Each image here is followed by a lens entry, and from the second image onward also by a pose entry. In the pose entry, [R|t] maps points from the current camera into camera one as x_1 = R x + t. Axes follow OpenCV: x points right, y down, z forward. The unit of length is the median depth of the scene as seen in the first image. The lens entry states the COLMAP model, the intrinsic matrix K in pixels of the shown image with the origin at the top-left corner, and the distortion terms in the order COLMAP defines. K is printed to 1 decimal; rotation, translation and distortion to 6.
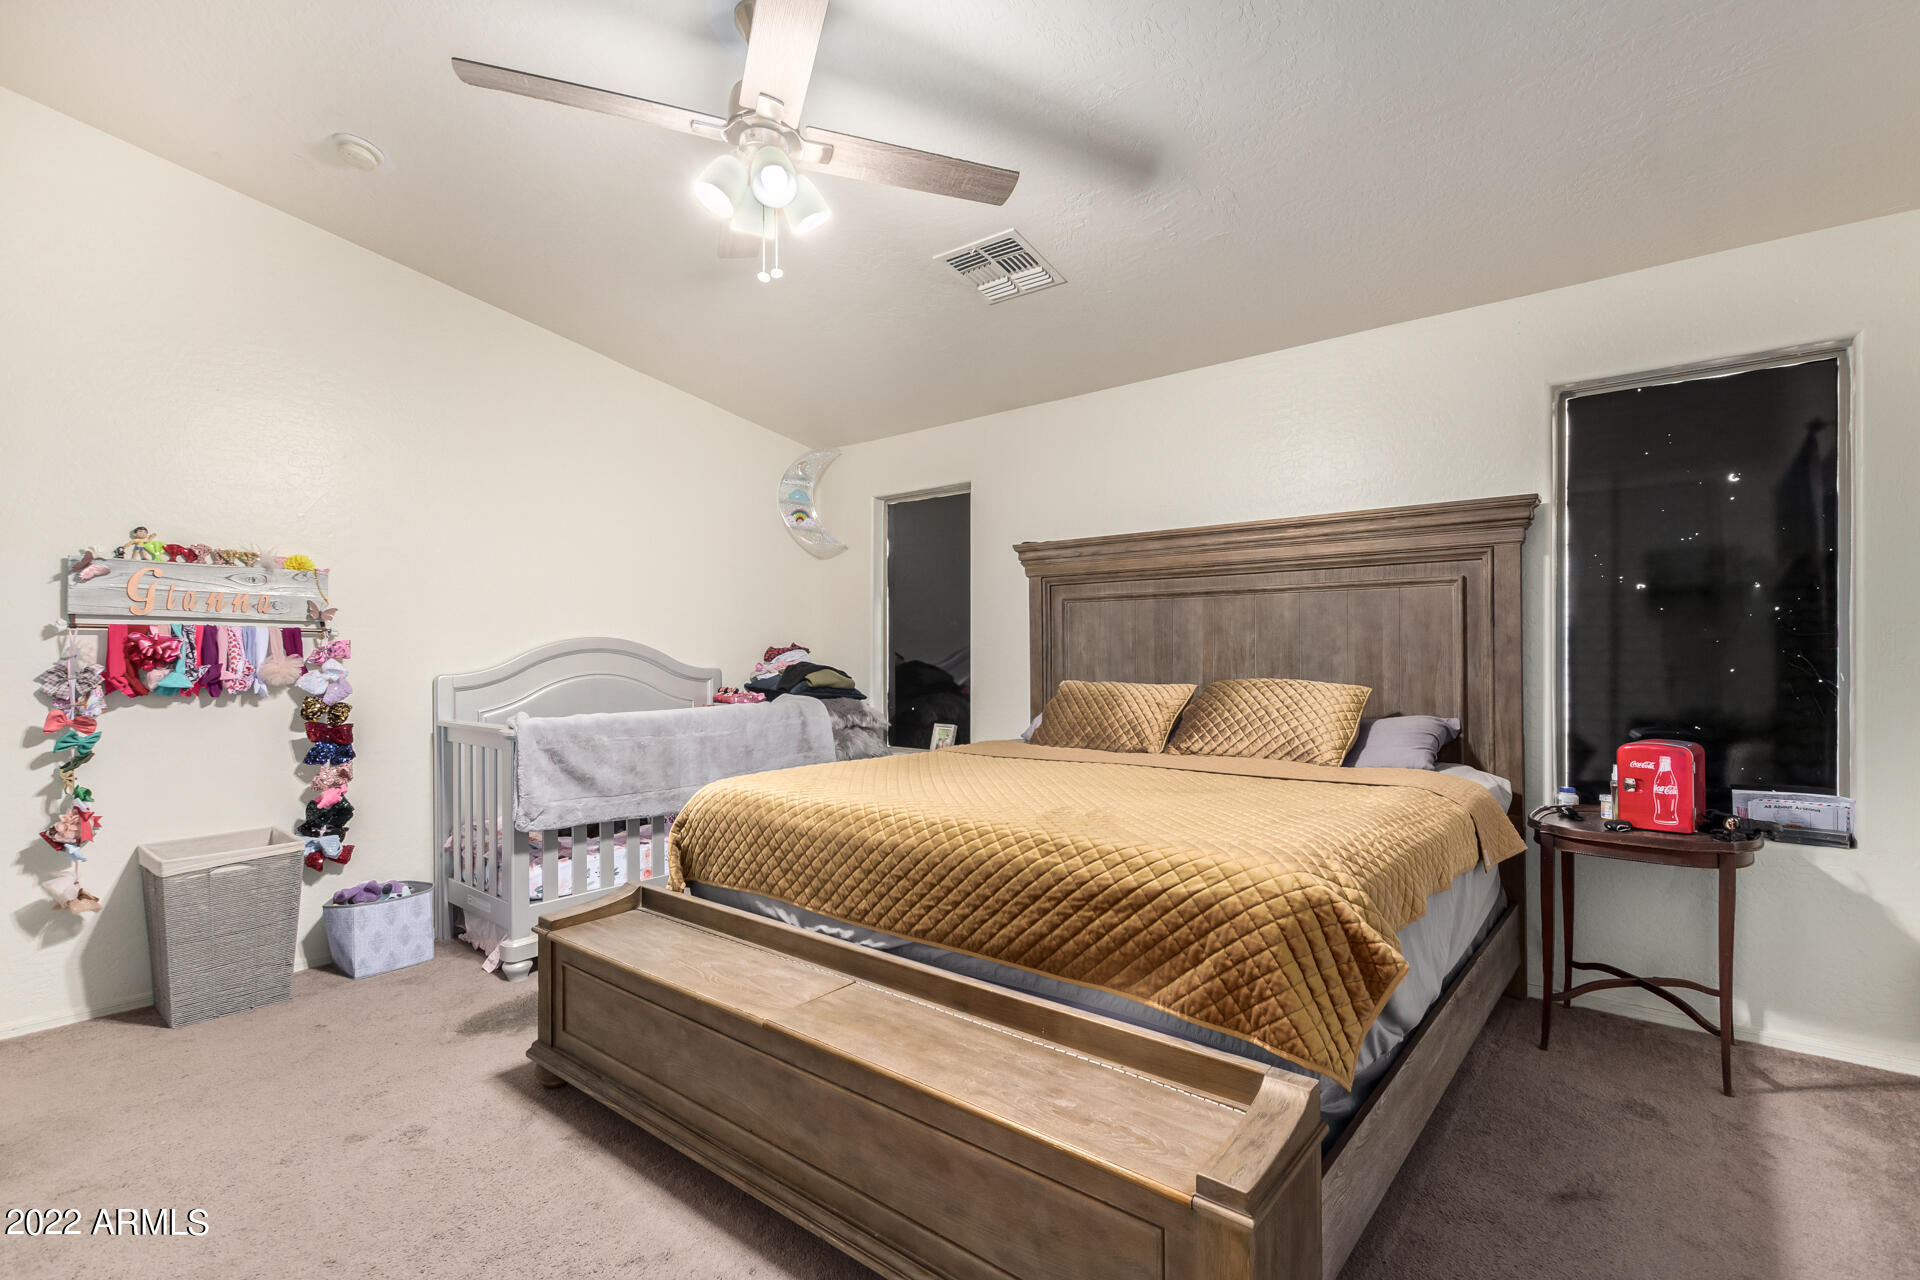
lens RADIAL K [[884.1, 0, 964.1], [0, 884.1, 646.8], [0, 0, 1]] dist [0.001356, -0.000508]
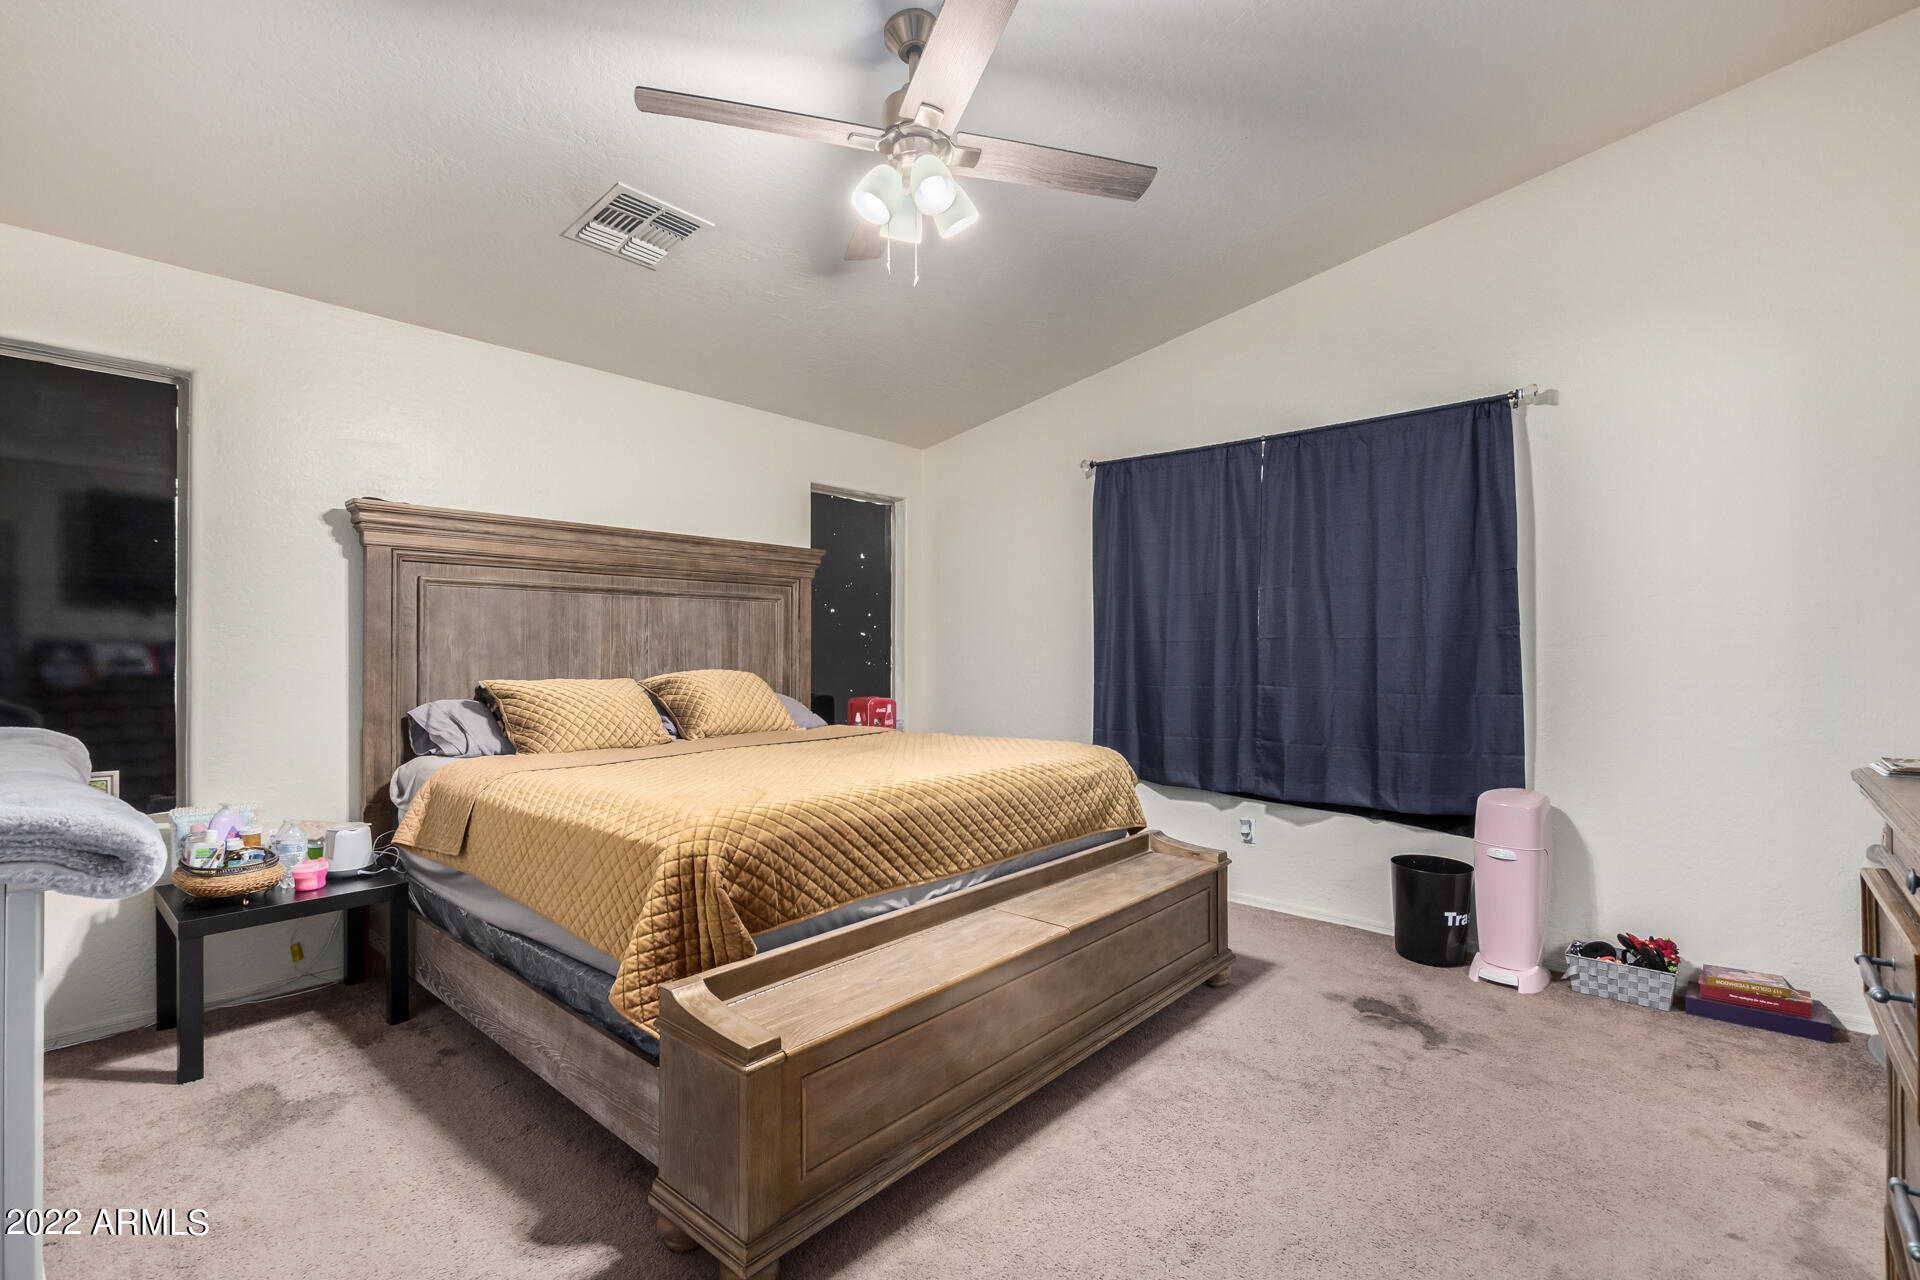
lens RADIAL K [[884.1, 0, 964.1], [0, 884.1, 646.8], [0, 0, 1]] dist [0.001356, -0.000508]
pose [[0.024818, 0.006159, 0.999673, -1.027738], [-0.007515, 0.999954, -0.005974, 0.011300], [-0.999664, -0.007364, 0.024863, 0.754937]]
